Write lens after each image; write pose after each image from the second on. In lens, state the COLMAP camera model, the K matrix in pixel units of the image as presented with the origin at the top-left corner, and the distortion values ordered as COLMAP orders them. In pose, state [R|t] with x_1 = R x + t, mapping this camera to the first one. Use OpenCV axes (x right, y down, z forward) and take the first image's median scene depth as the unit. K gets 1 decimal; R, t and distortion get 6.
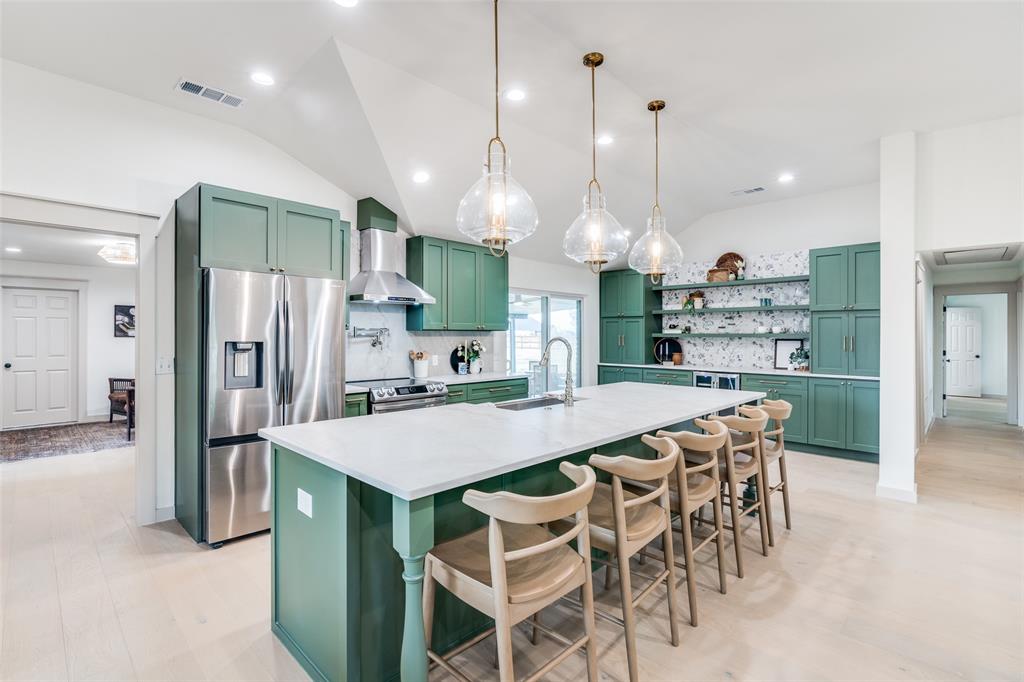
lens RADIAL K [[488.5, 0, 525.3], [0, 488.5, 336.9], [0, 0, 1]] dist [-0.001642, 0.000134]
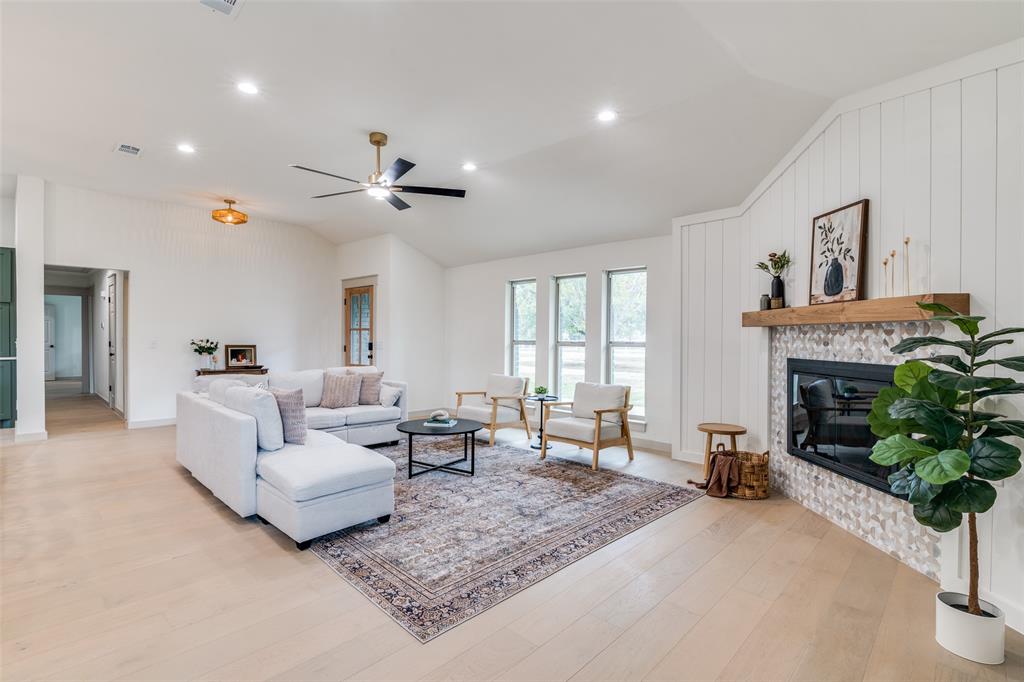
lens RADIAL K [[488.5, 0, 525.3], [0, 488.5, 336.9], [0, 0, 1]] dist [-0.001642, 0.000134]
pose [[-0.006739, 0.000042, 0.999977, -0.404823], [-0.001536, 0.999999, -0.000052, 0.022559], [-0.999976, -0.001537, -0.006739, -0.221416]]
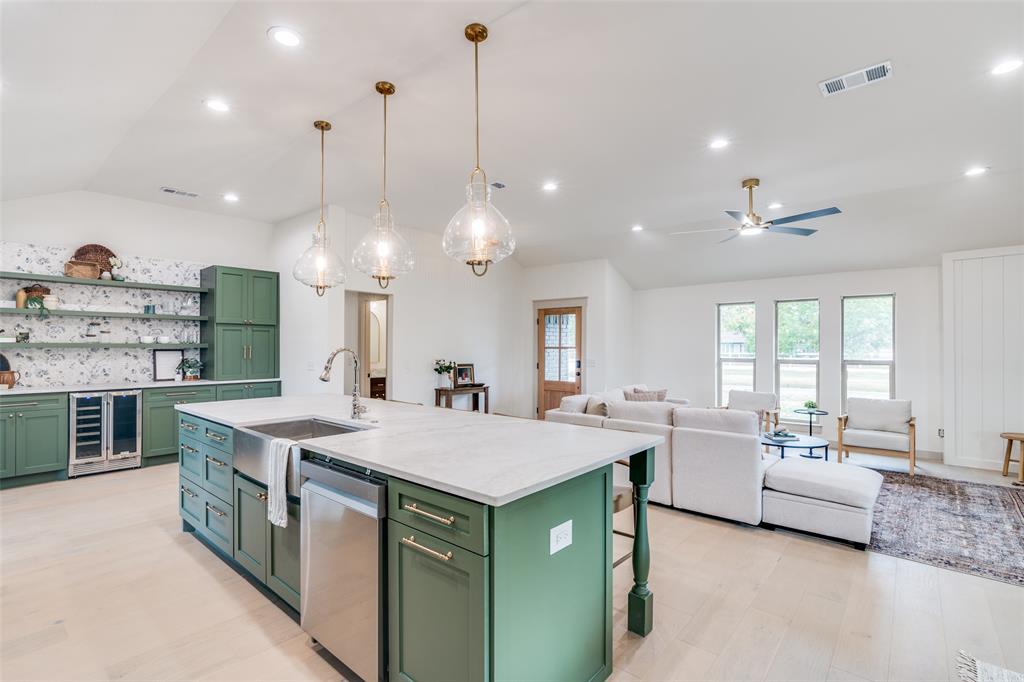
lens RADIAL K [[478.0, 0, 511.2], [0, 478.0, 348.5], [0, 0, 1]] dist [-0.005577, -0.000465]
pose [[-0.065880, -0.005865, 0.997810, -0.436672], [0.002879, 0.999977, 0.006068, -0.000954], [-0.997823, 0.003272, -0.065862, 0.367251]]
